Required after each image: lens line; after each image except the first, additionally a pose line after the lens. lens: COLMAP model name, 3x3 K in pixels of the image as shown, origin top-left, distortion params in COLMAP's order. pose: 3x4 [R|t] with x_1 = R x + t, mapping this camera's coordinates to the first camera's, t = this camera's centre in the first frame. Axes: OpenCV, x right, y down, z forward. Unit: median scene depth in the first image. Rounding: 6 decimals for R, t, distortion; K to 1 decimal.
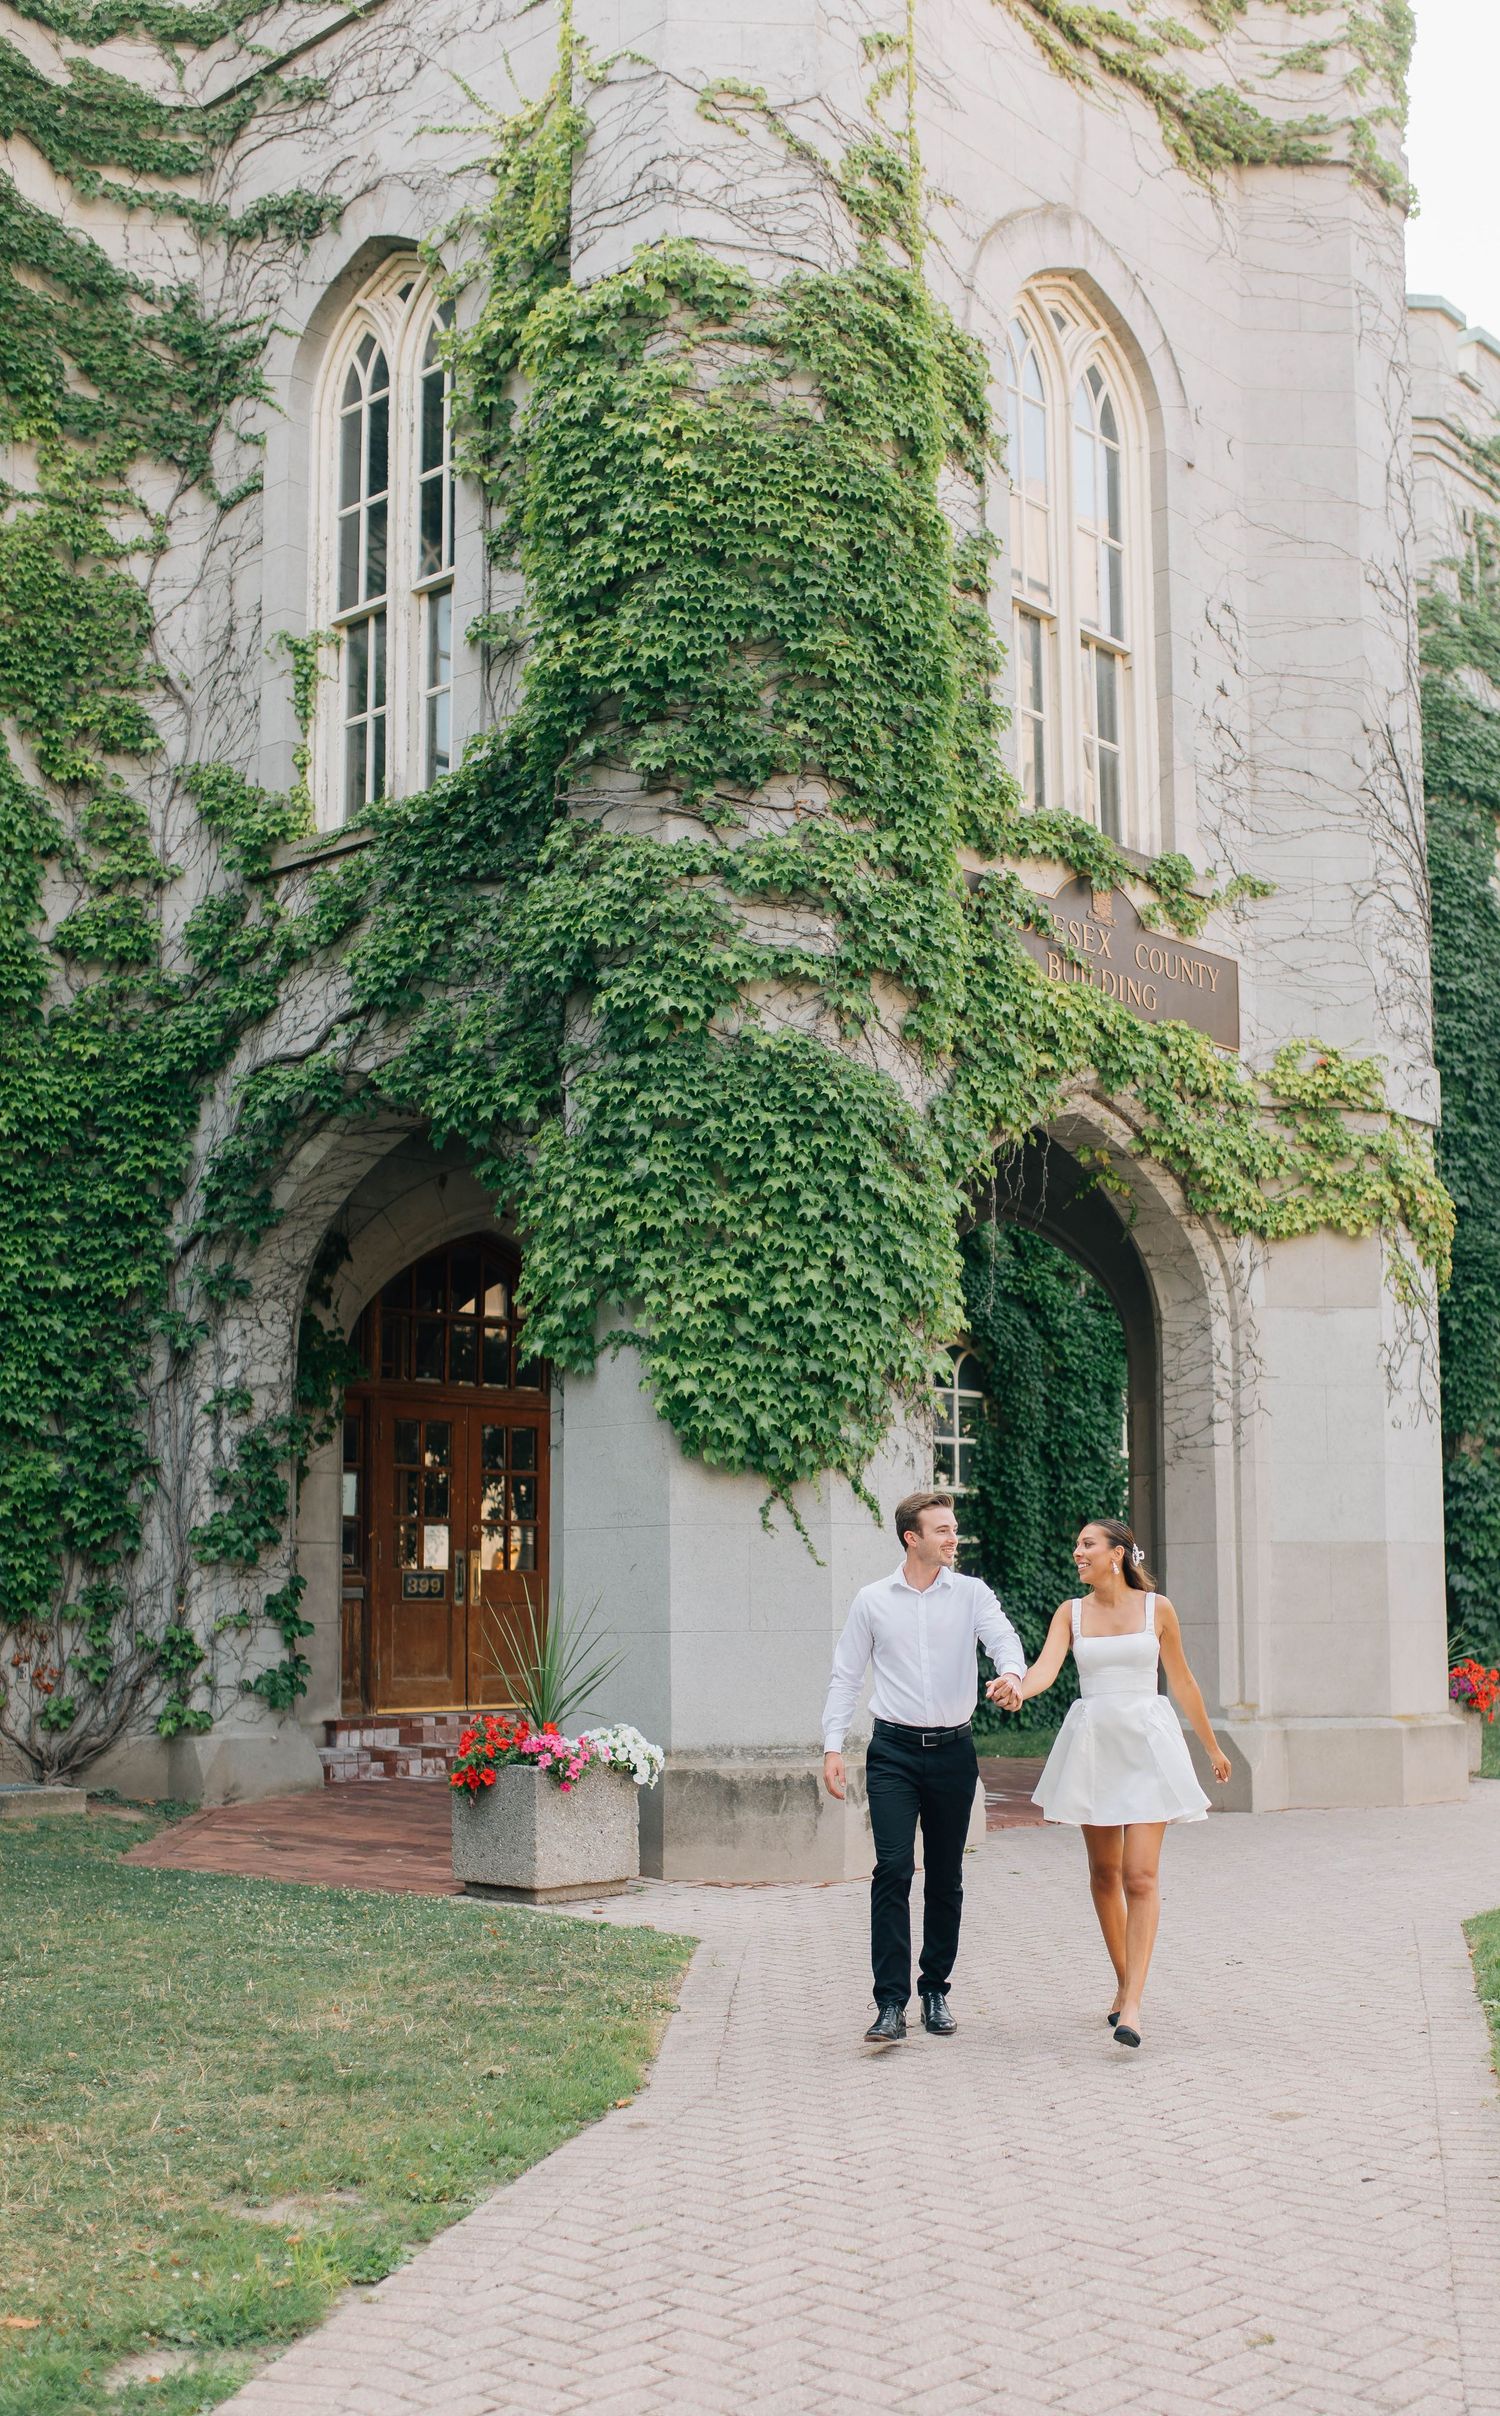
lens RADIAL K [[2539.3, 0, 955.5], [0, 2539.3, 1417.5], [0, 0, 1]] dist [-0.011001, 0.000000]
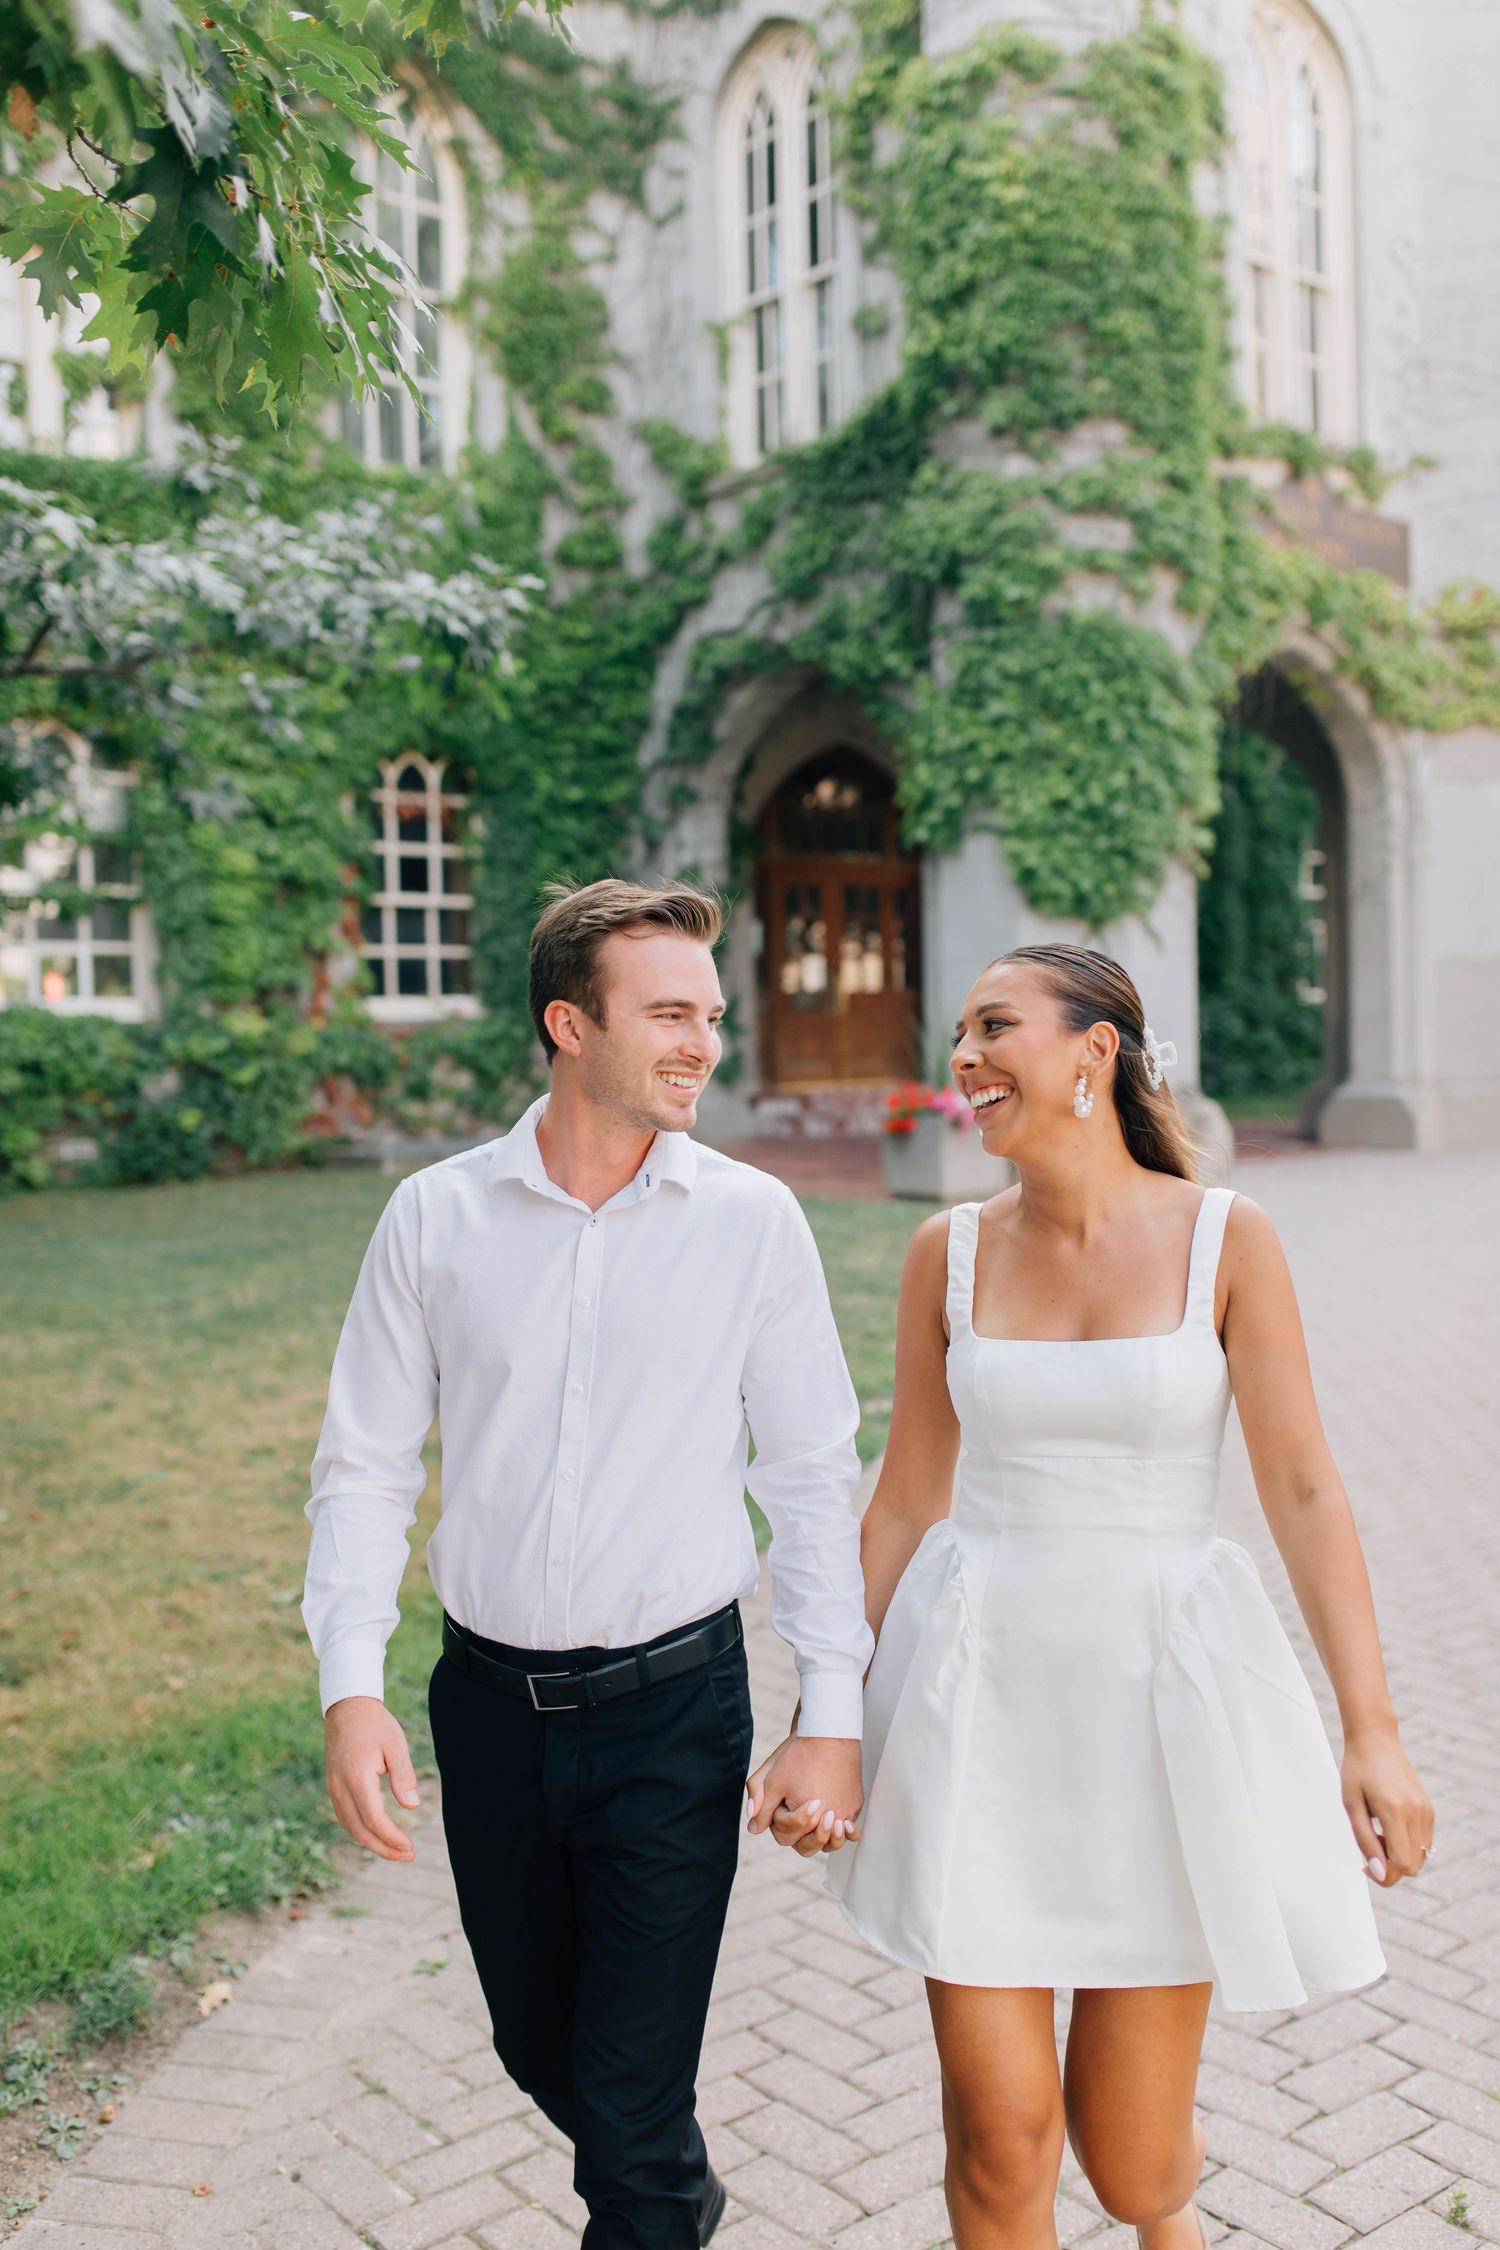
lens RADIAL K [[2099.8, 0, 753.4], [0, 2099.8, 1128.8], [0, 0, 1]] dist [-0.002866, 0.000000]
pose [[0.986526, -0.007681, -0.163424, -0.057470], [0.028821, 0.991435, 0.127383, -0.015178], [0.161046, -0.130377, 0.978298, -0.194247]]
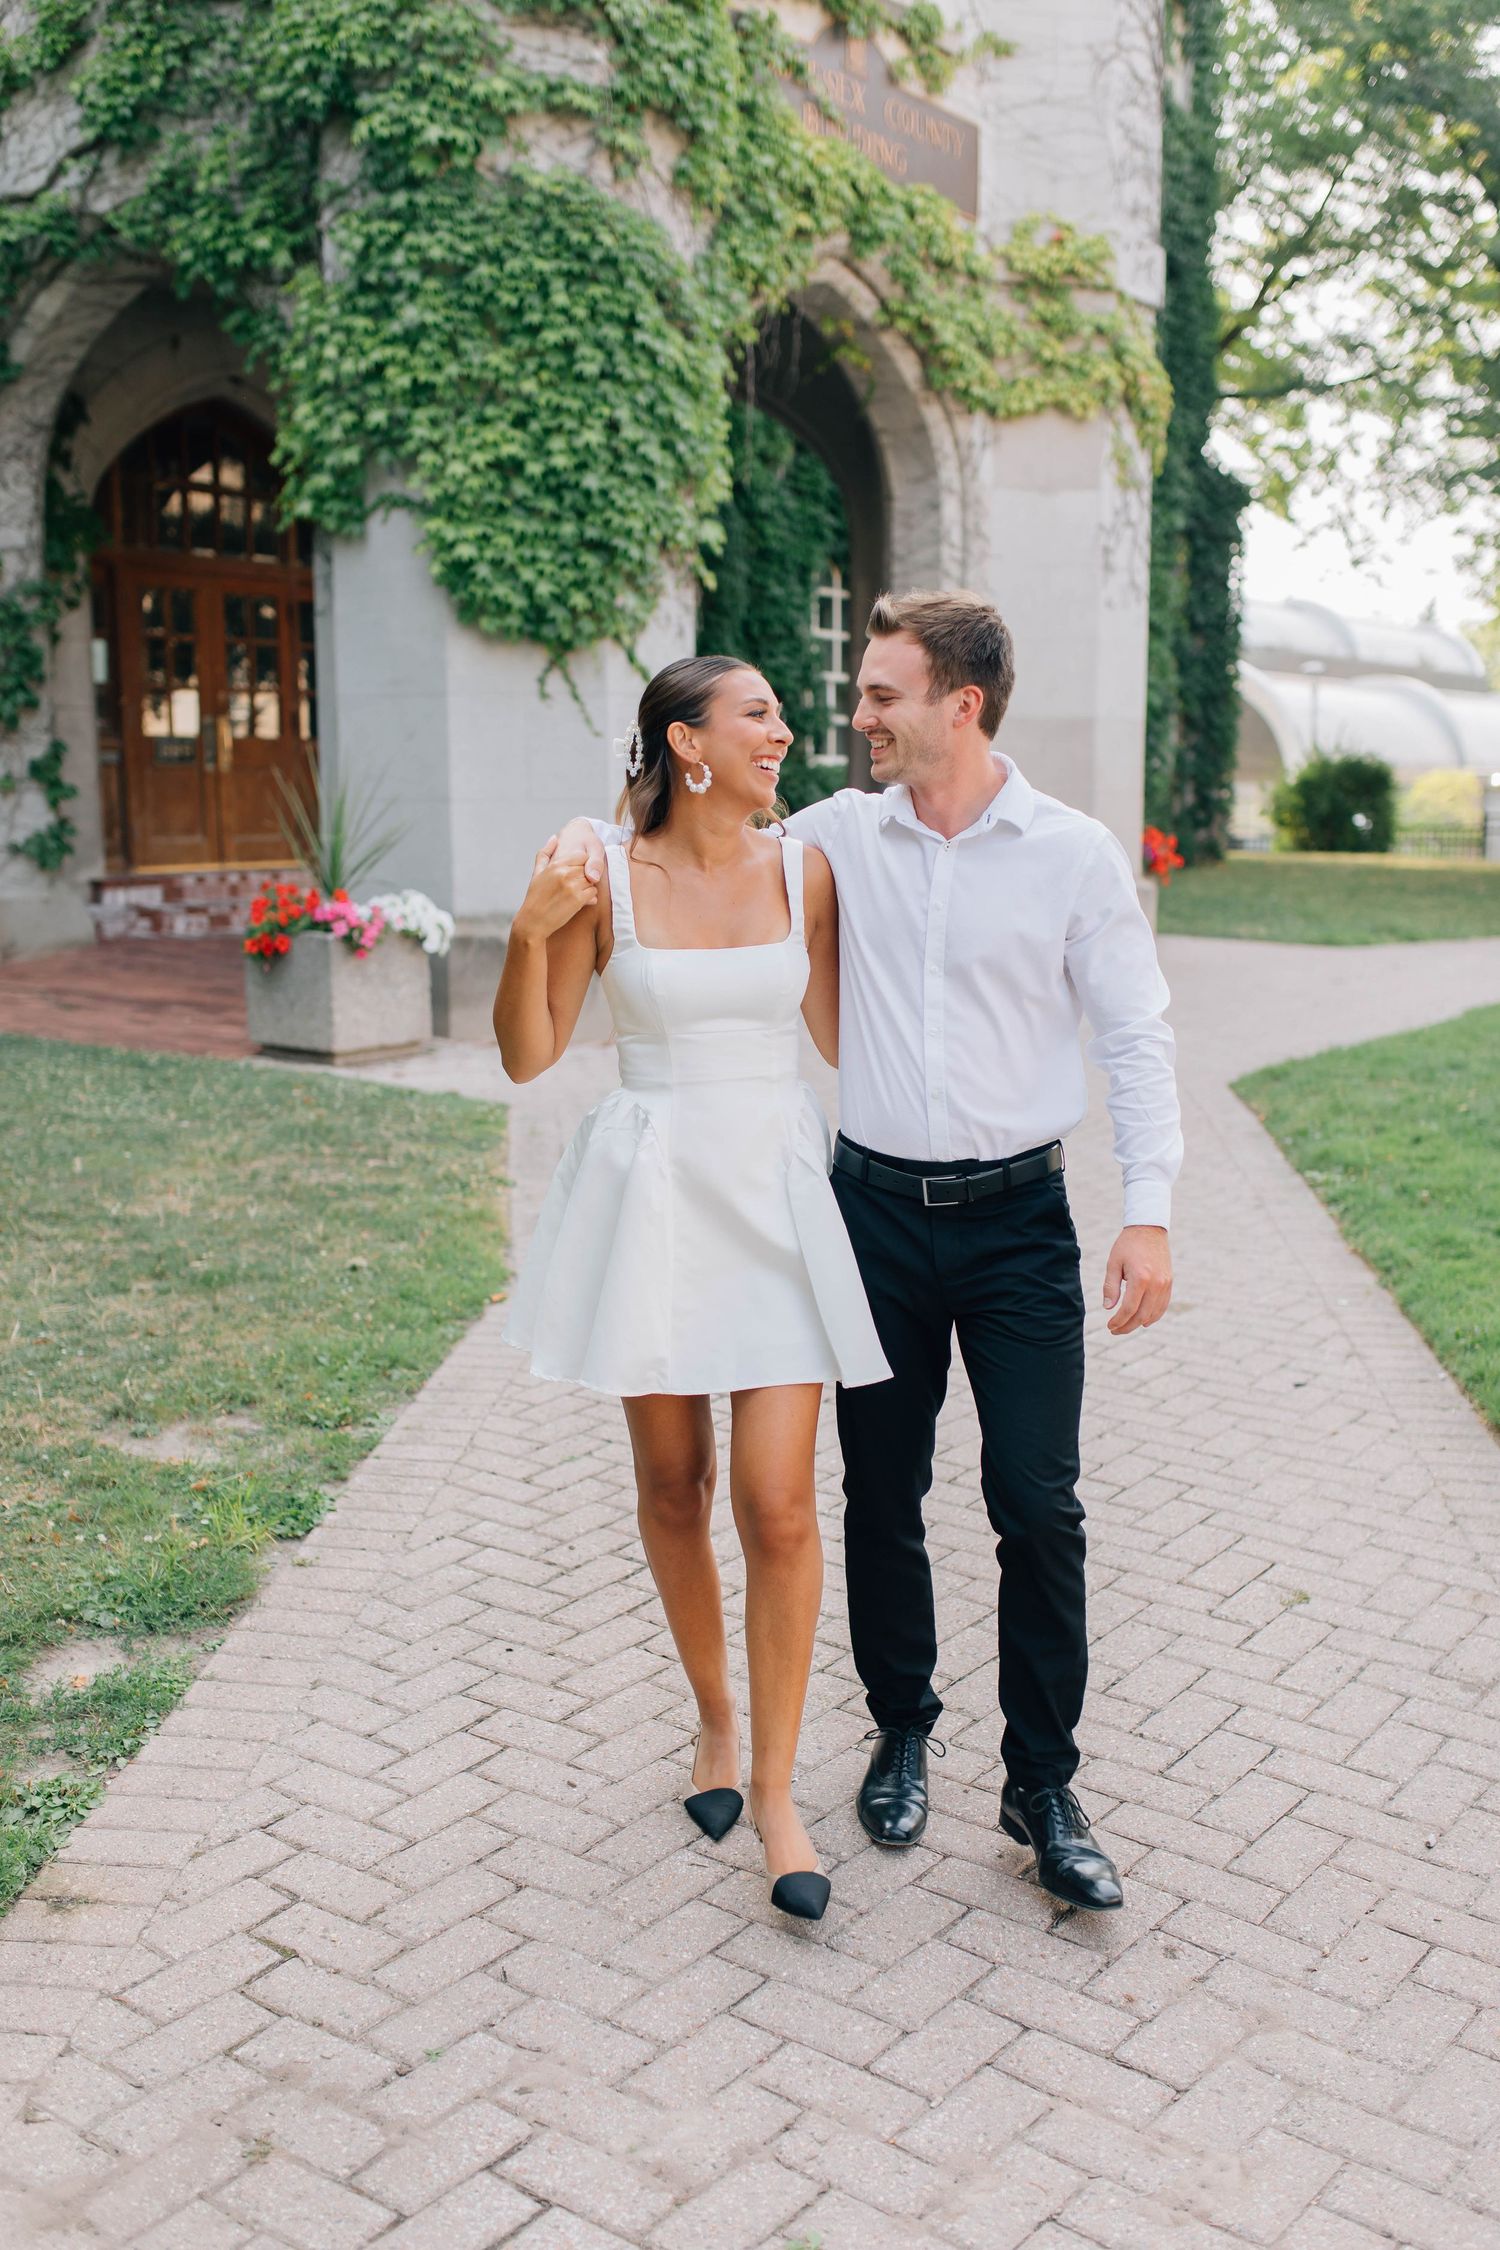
lens RADIAL K [[2099.8, 0, 739.6], [0, 2099.8, 1126.7], [0, 0, 1]] dist [-0.002866, 0.000000]
pose [[0.996861, -0.004697, 0.079029, -0.055066], [-0.014474, 0.970601, 0.240258, 0.006265], [-0.077834, -0.240648, 0.967487, 0.123546]]
